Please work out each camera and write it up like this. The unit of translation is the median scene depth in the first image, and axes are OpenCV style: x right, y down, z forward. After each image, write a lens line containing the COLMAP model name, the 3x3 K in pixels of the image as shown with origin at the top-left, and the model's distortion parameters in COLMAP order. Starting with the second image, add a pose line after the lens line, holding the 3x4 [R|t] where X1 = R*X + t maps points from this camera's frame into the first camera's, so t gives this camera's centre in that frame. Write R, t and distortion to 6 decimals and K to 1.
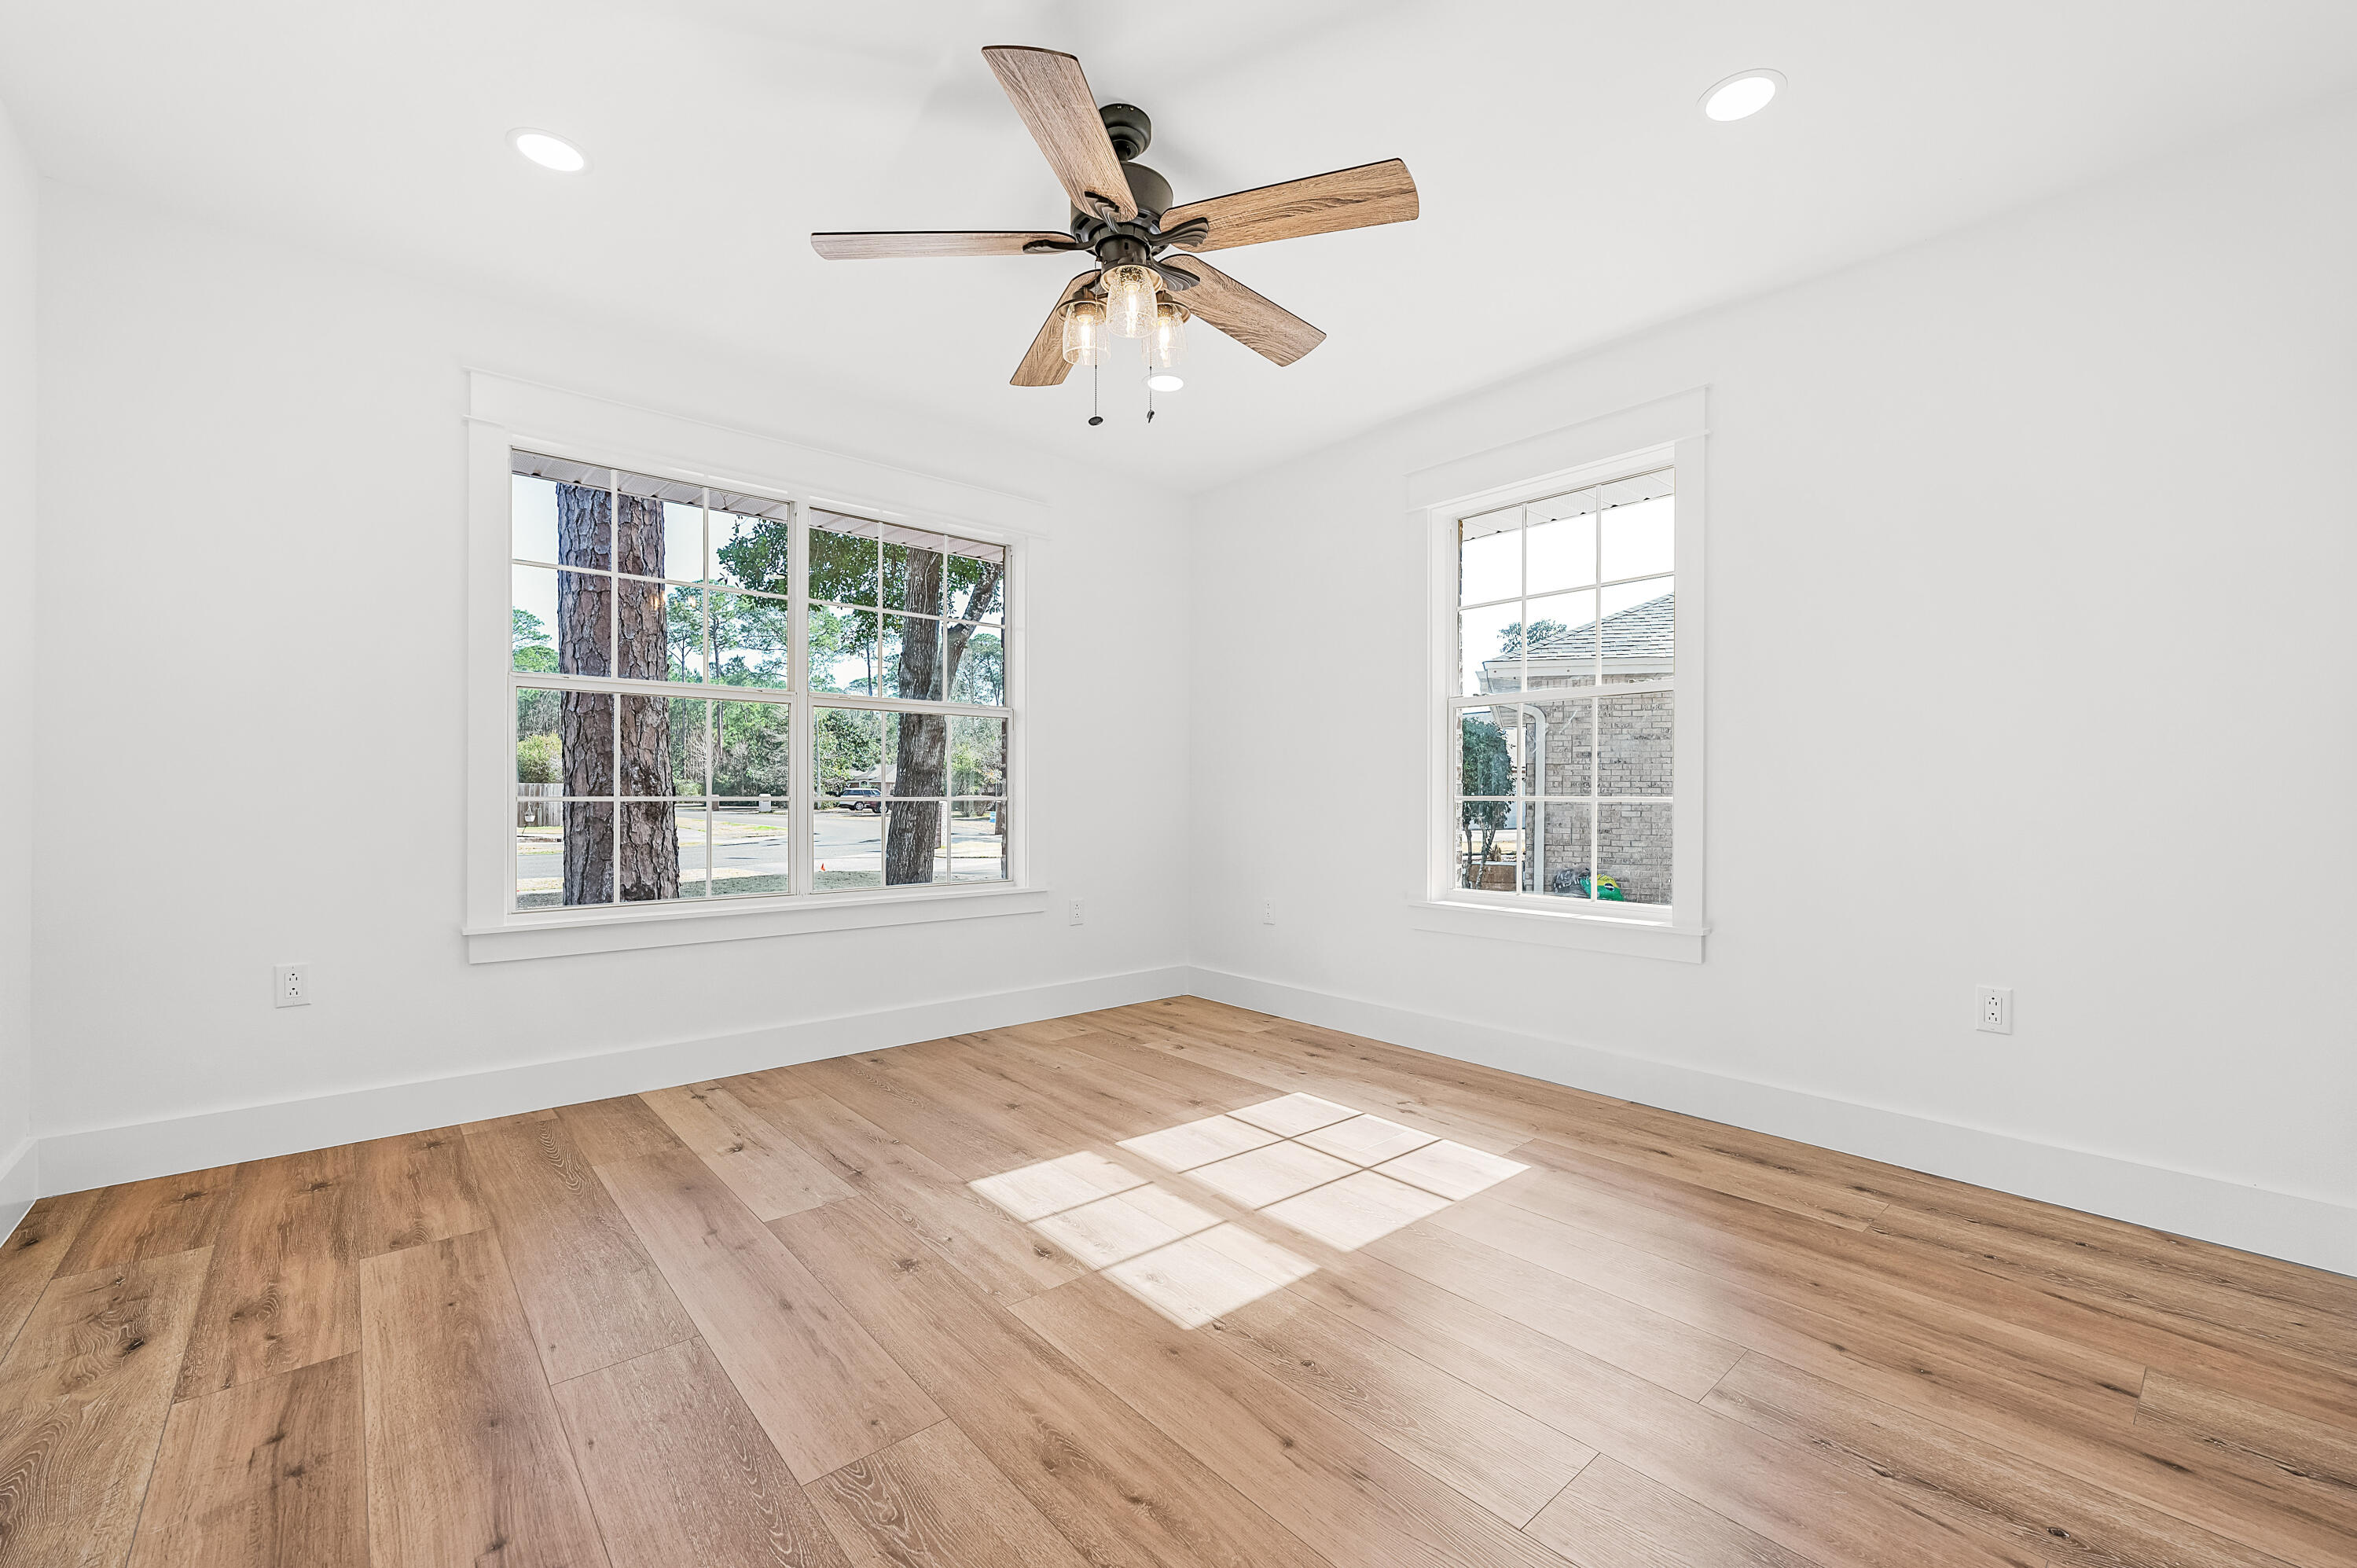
lens RADIAL K [[953.5, 0, 1177.4], [0, 953.5, 785.5], [0, 0, 1]] dist [0.001283, -0.001050]
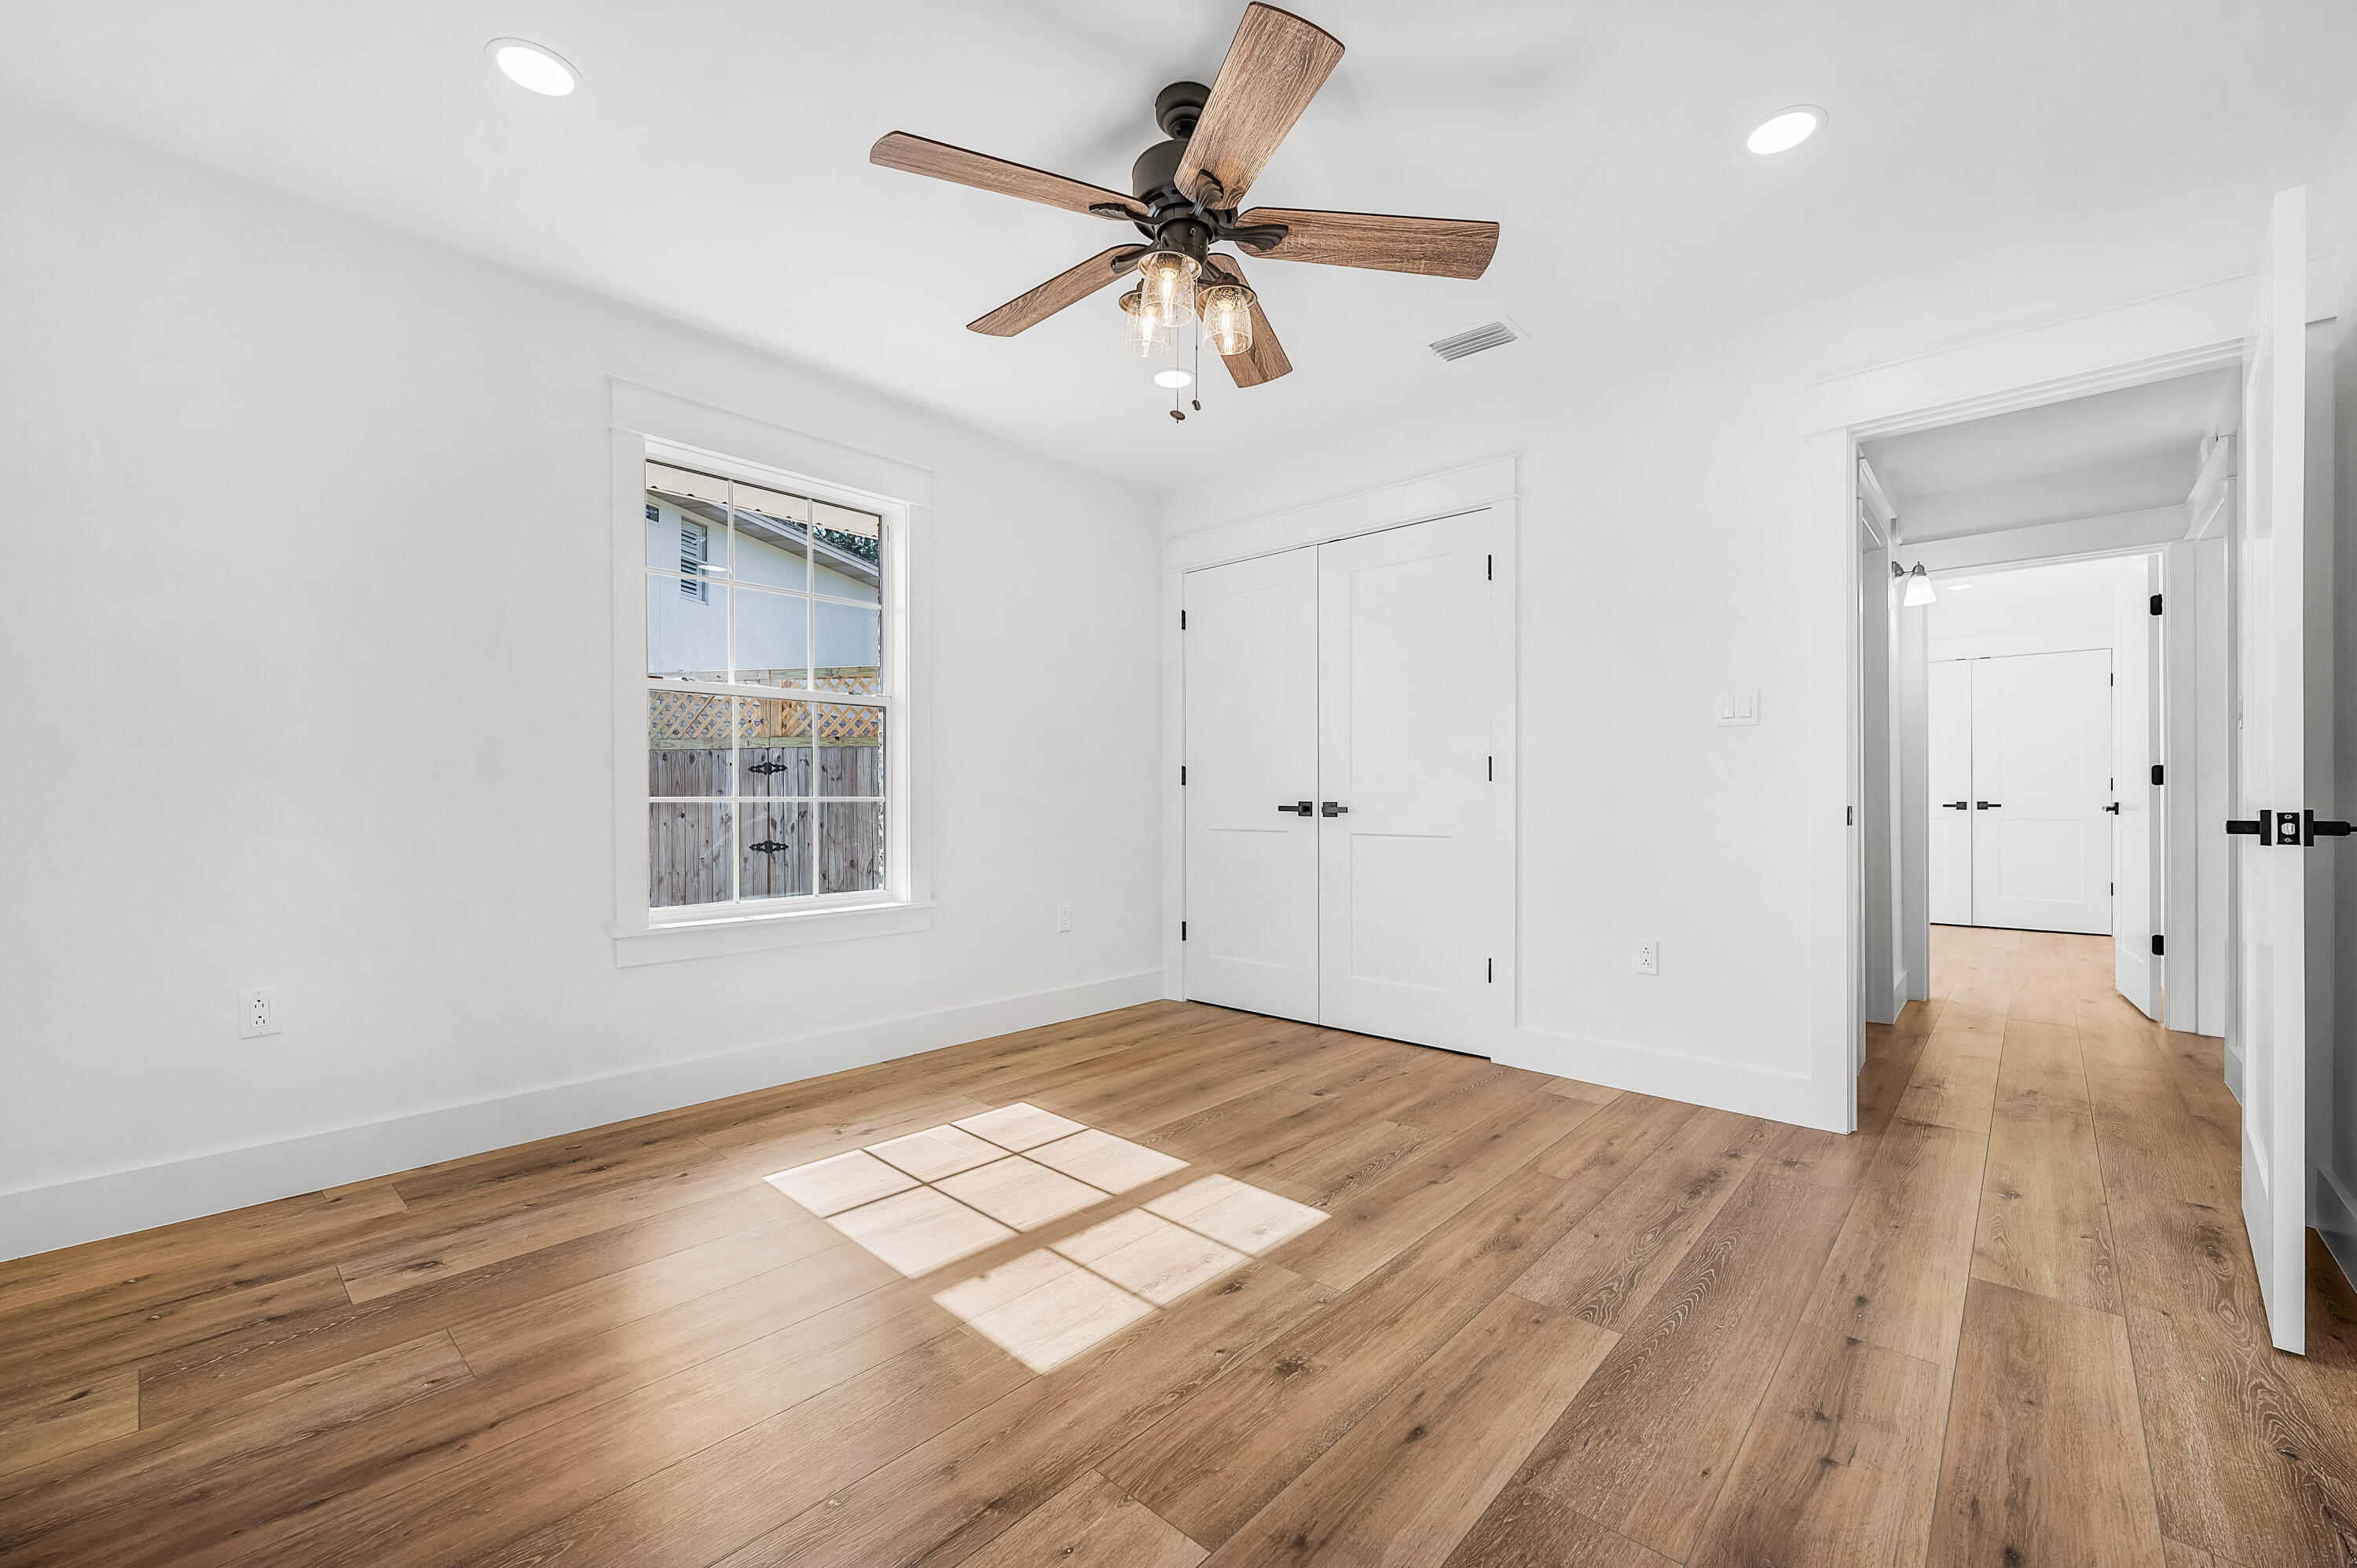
lens RADIAL K [[953.4, 0, 1197.4], [0, 953.4, 783.3], [0, 0, 1]] dist [0.001283, -0.001050]
pose [[-0.127546, 0.009318, 0.991789, -0.956395], [-0.012750, 0.999858, -0.011034, 0.004908], [-0.991751, -0.014053, -0.127409, 1.037729]]
